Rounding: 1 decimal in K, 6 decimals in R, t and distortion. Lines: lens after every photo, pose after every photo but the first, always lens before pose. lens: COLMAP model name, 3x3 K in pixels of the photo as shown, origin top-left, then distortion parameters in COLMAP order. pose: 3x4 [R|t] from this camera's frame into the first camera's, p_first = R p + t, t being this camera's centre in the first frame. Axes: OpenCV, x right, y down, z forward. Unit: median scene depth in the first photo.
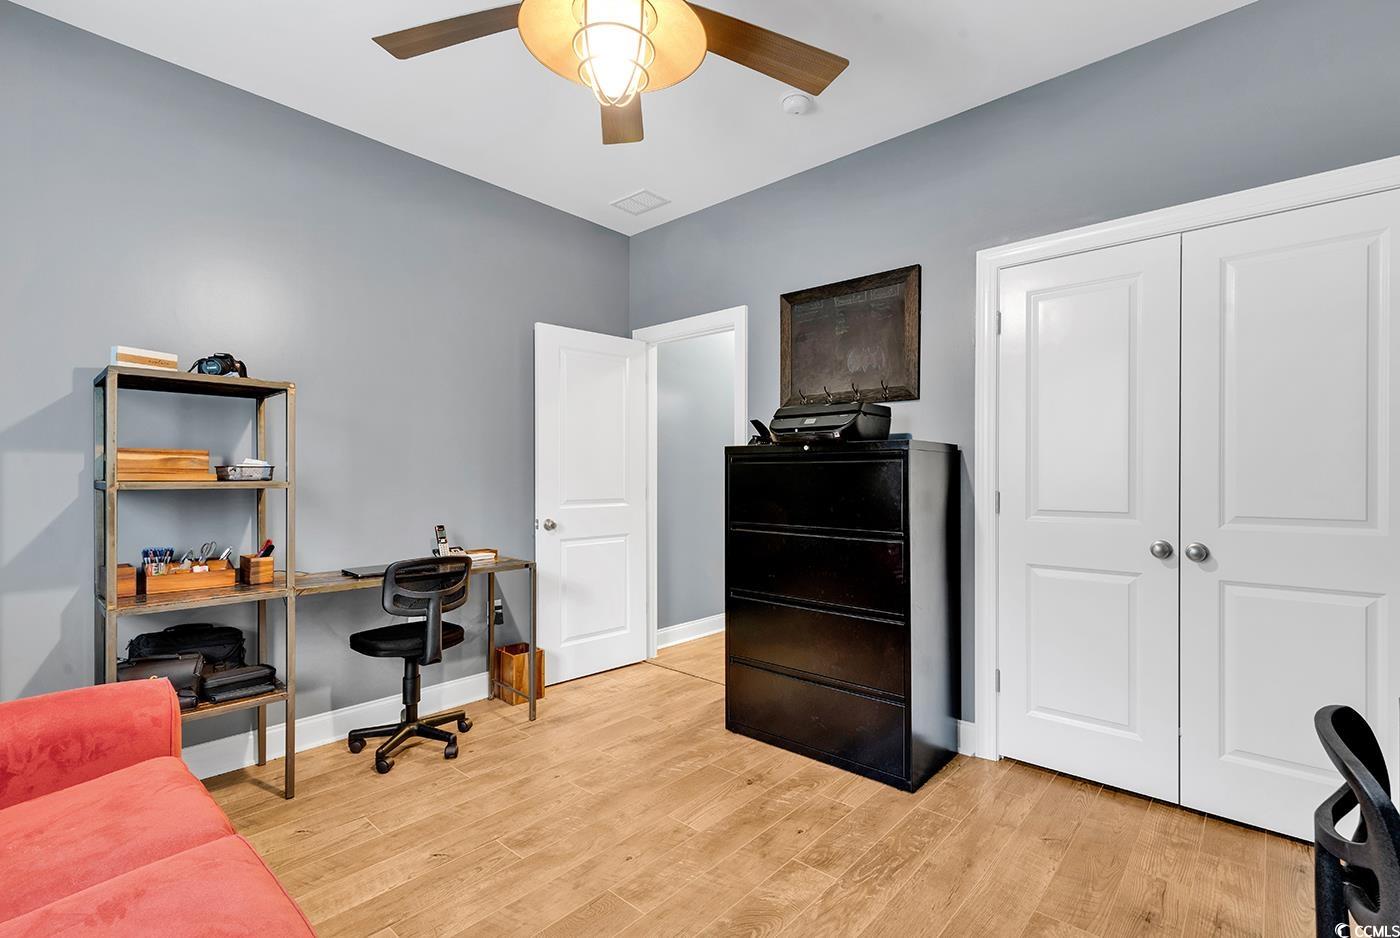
lens RADIAL K [[640.2, 0, 712.4], [0, 640.2, 470.4], [0, 0, 1]] dist [0.009228, -0.002685]
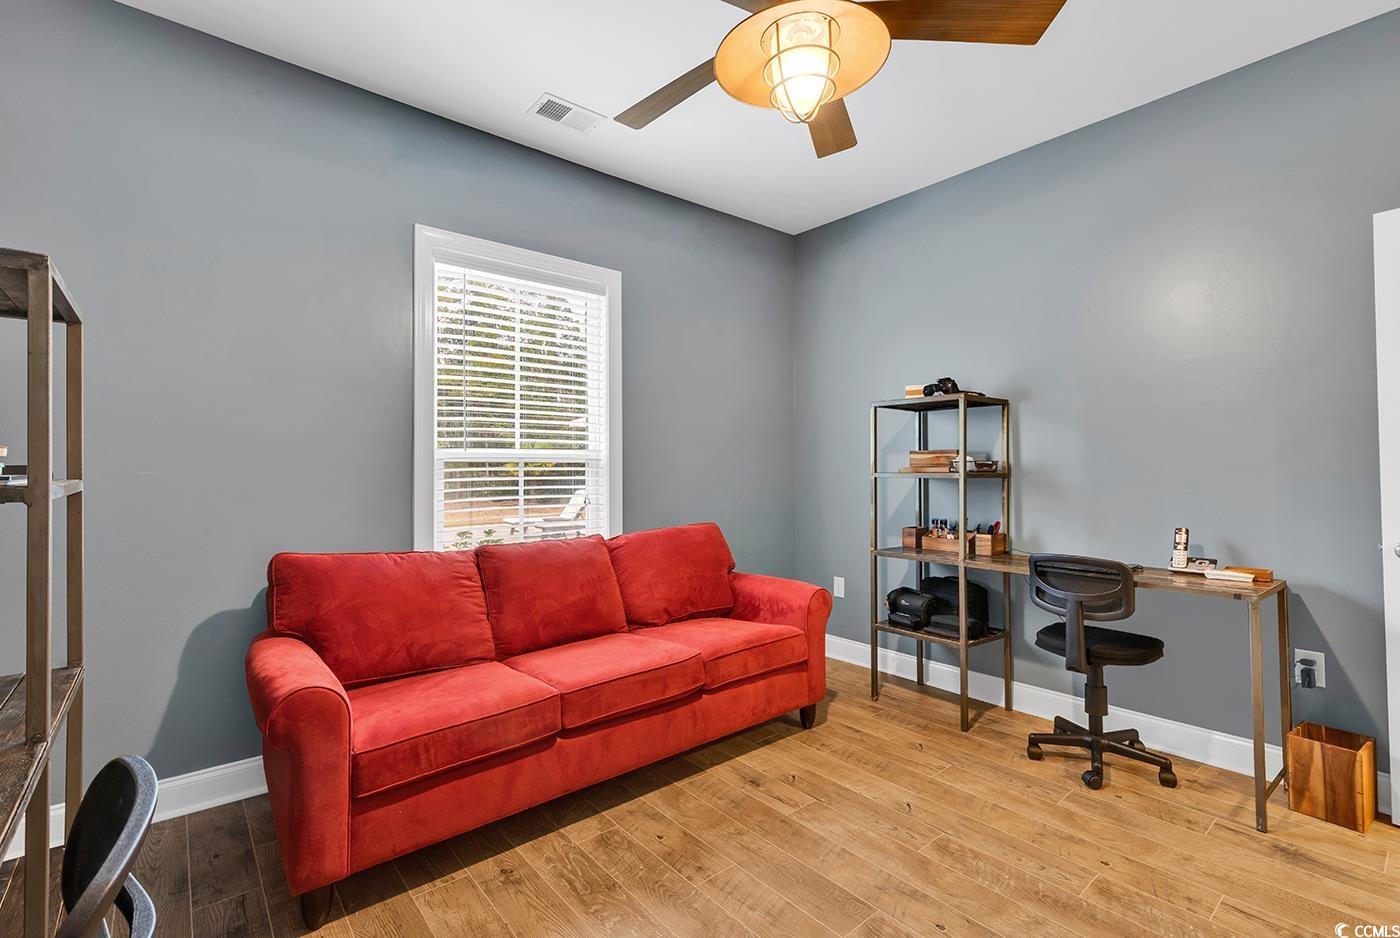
lens RADIAL K [[640.2, 0, 713.2], [0, 640.2, 471.2], [0, 0, 1]] dist [0.009228, -0.002685]
pose [[-0.154661, -0.000924, -0.987967, 0.612179], [0.014812, 0.999885, -0.003254, 0.009232], [0.987857, -0.015137, -0.154630, 0.701371]]
